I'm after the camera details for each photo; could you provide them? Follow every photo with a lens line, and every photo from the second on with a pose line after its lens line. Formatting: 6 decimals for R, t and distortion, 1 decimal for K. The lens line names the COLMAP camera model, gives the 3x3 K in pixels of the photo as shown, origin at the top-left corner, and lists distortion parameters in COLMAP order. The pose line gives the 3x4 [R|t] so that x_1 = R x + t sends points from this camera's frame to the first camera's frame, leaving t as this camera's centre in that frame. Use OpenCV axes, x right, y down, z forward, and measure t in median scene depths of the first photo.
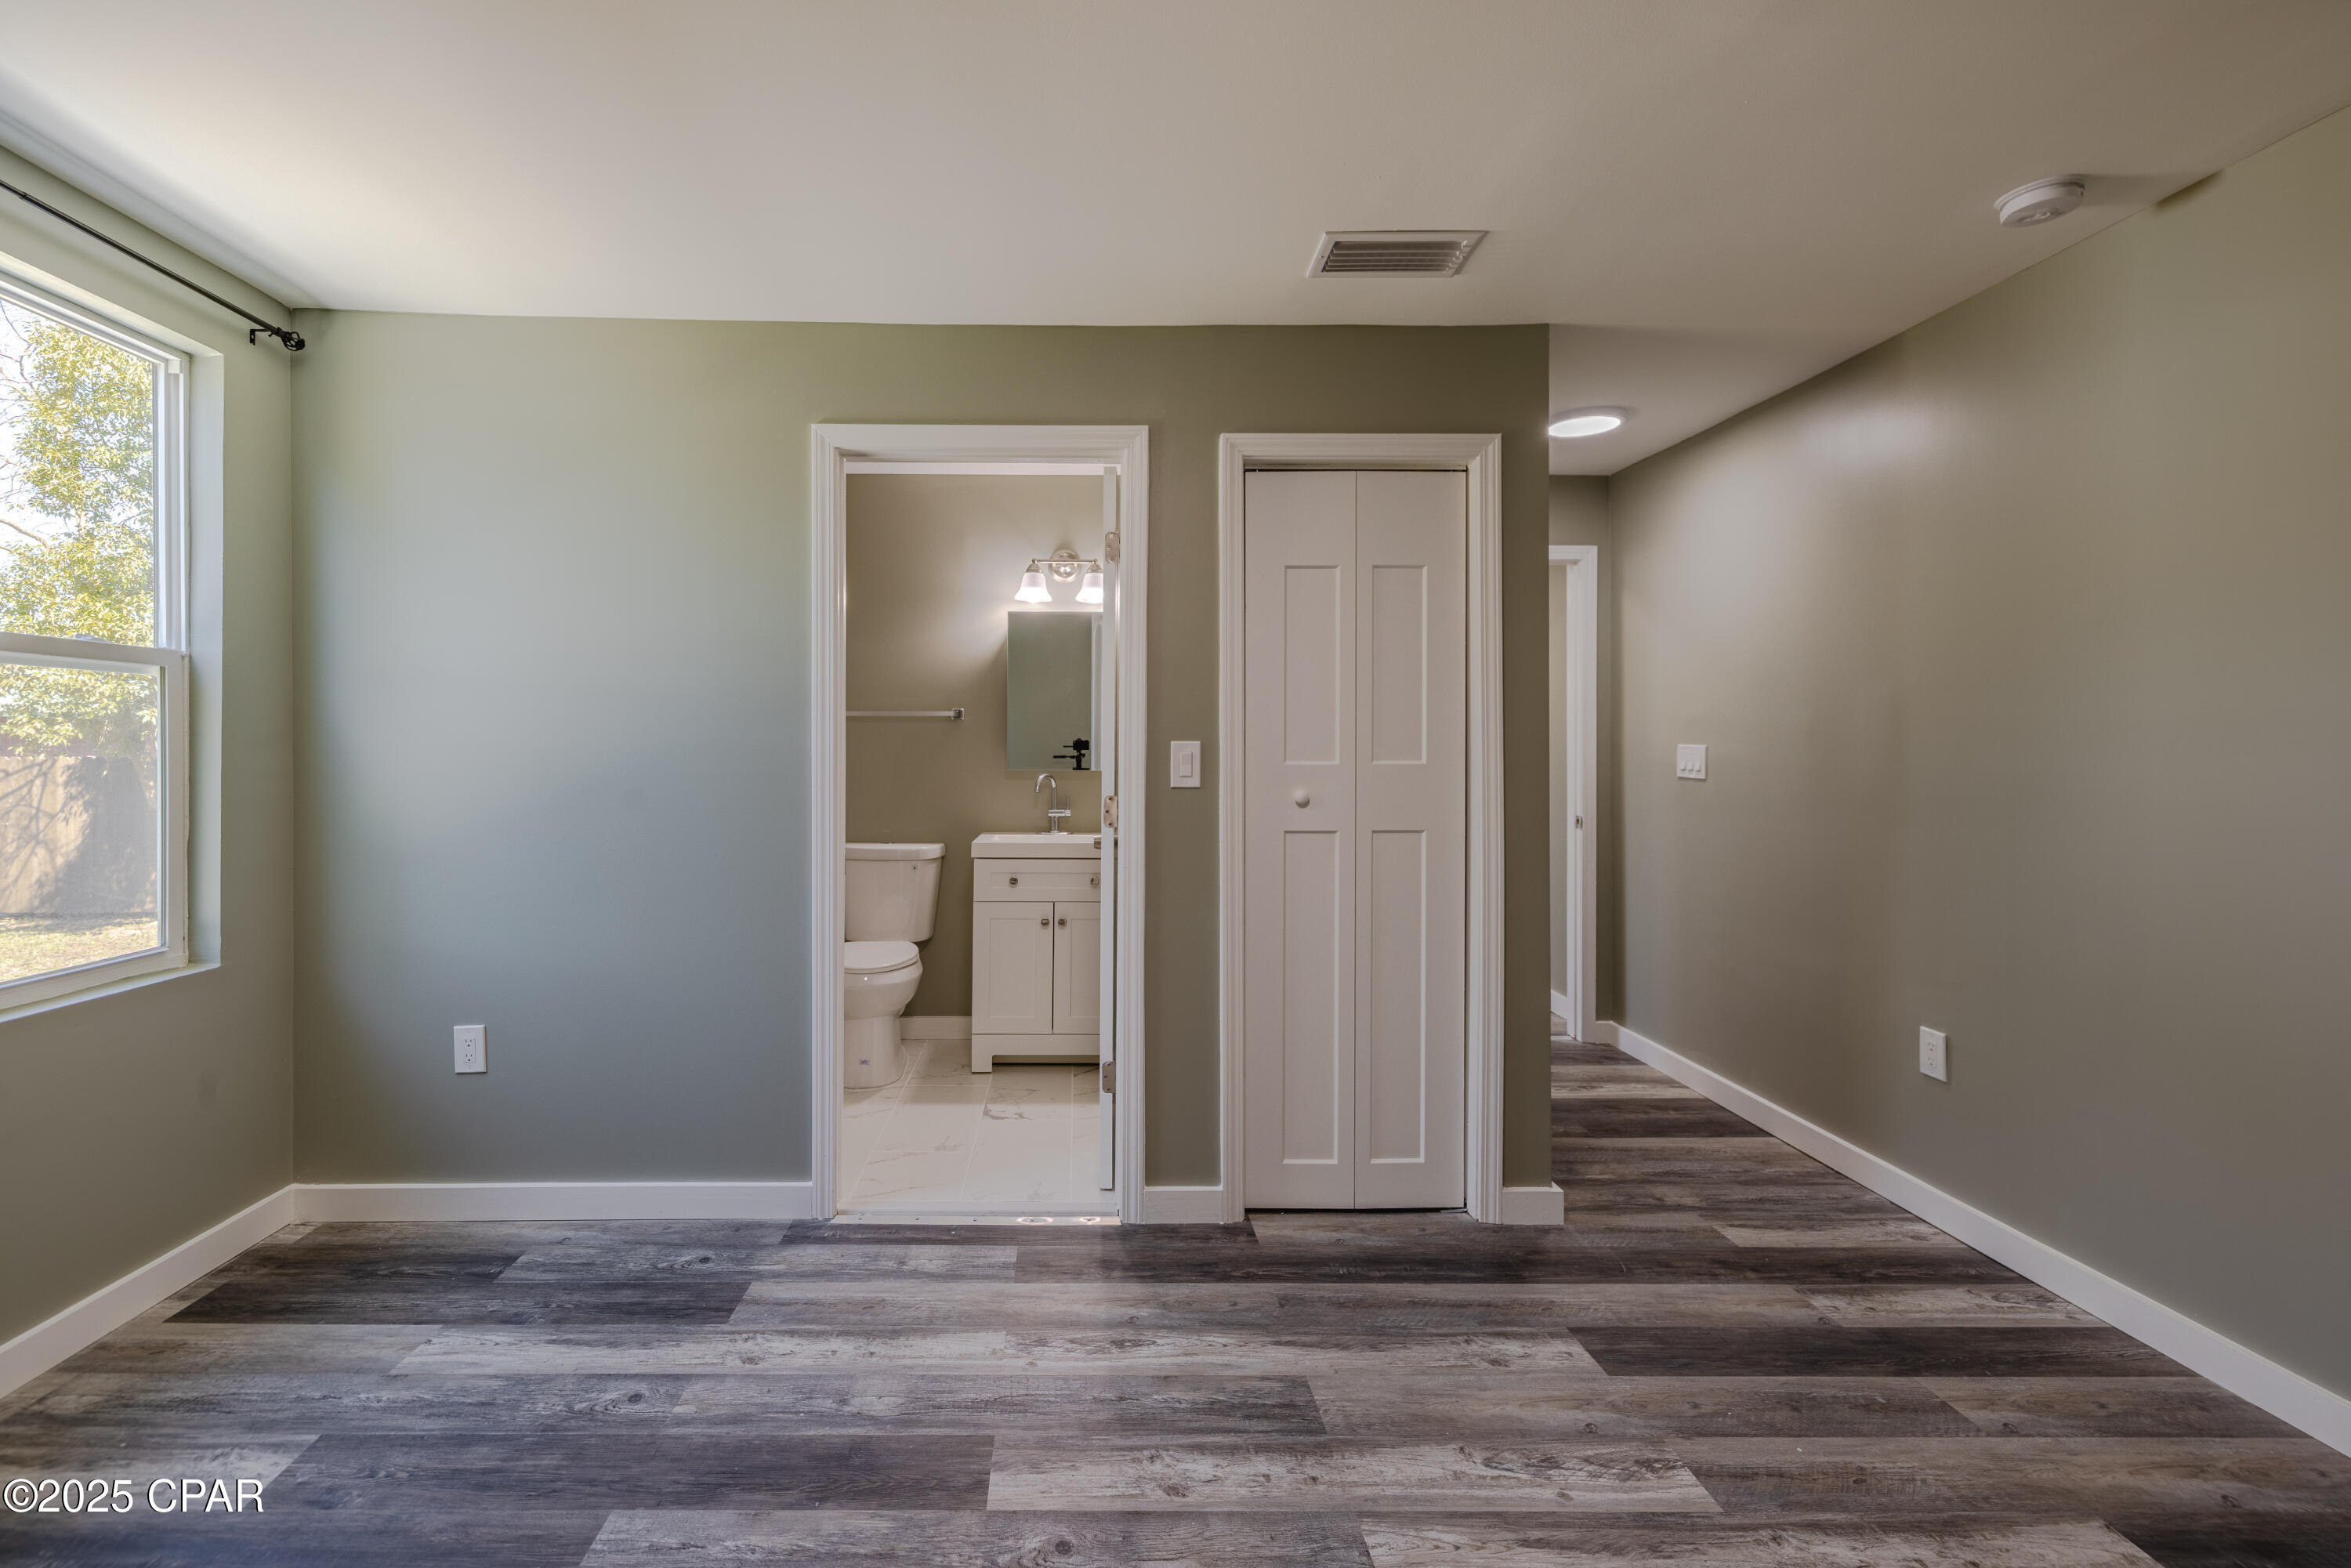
lens RADIAL K [[1016.8, 0, 1063.2], [0, 1016.8, 745.4], [0, 0, 1]] dist [-0.000210, 0.000077]
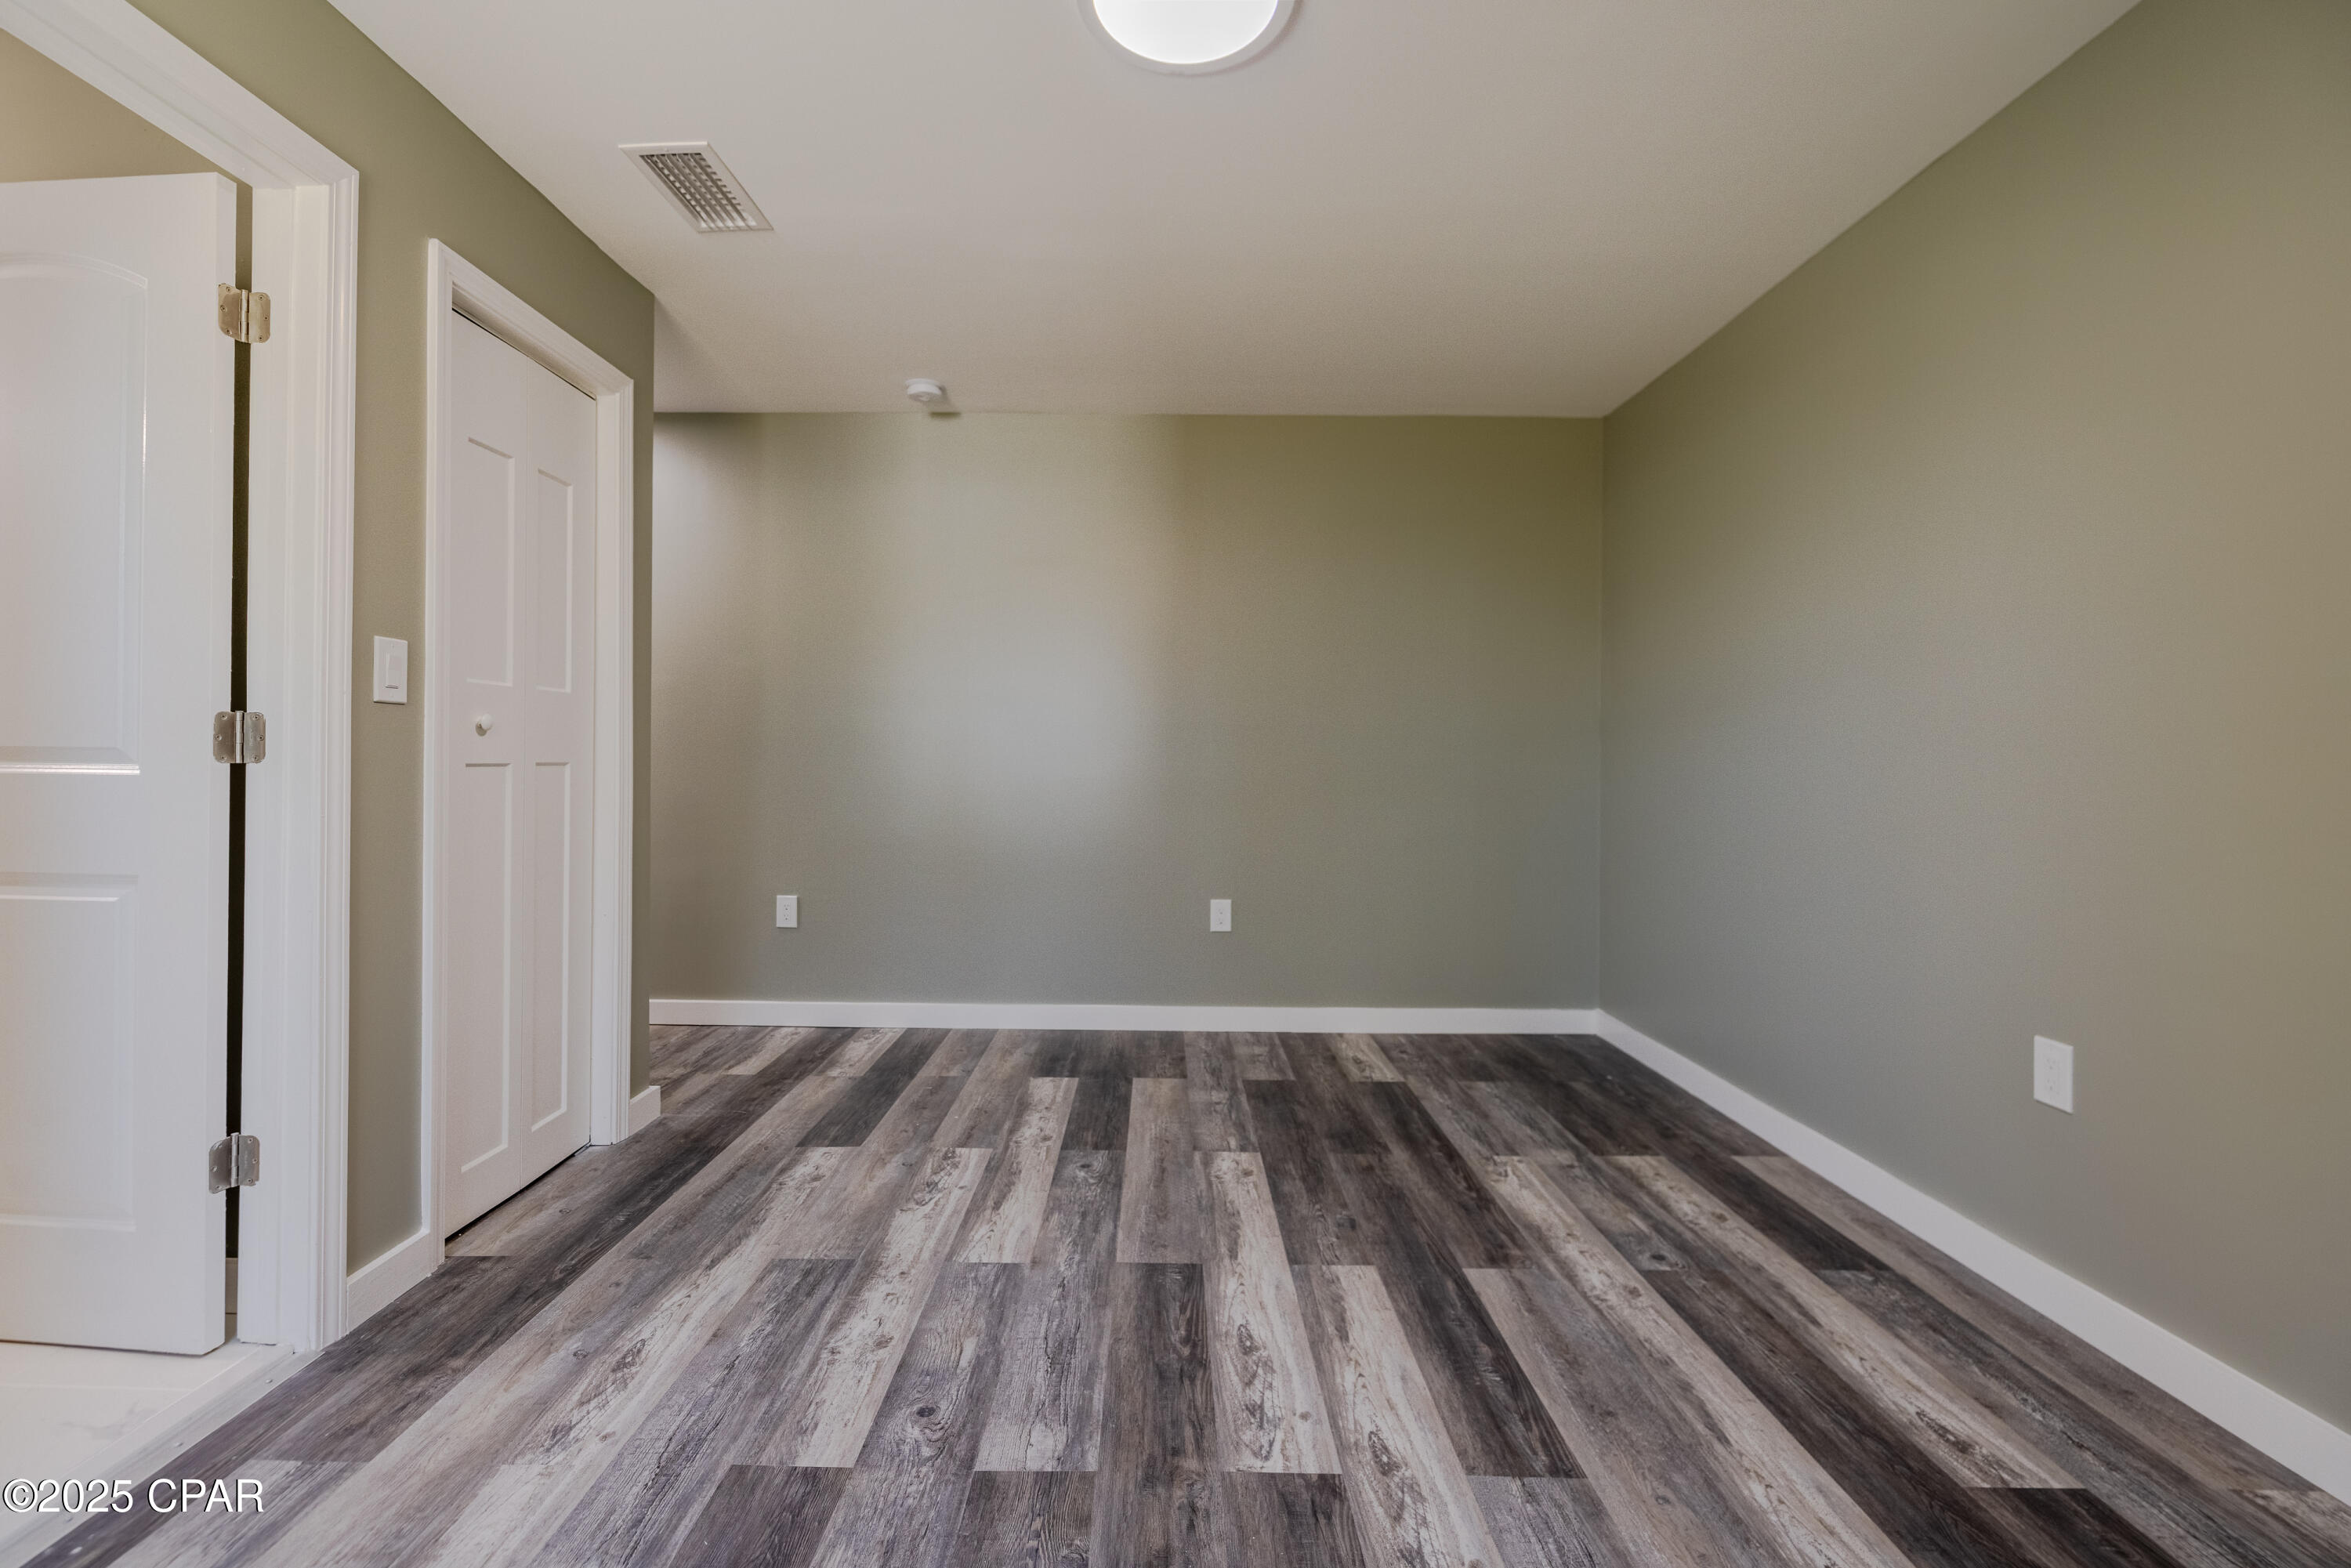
lens RADIAL K [[986.1, 0, 1170.6], [0, 986.1, 760.1], [0, 0, 1]] dist [0.000718, -0.000051]
pose [[-0.001567, -0.000563, 0.999999, -0.712447], [-0.014691, 0.999892, 0.000540, 0.090400], [-0.999891, -0.014690, -0.001575, 0.546495]]
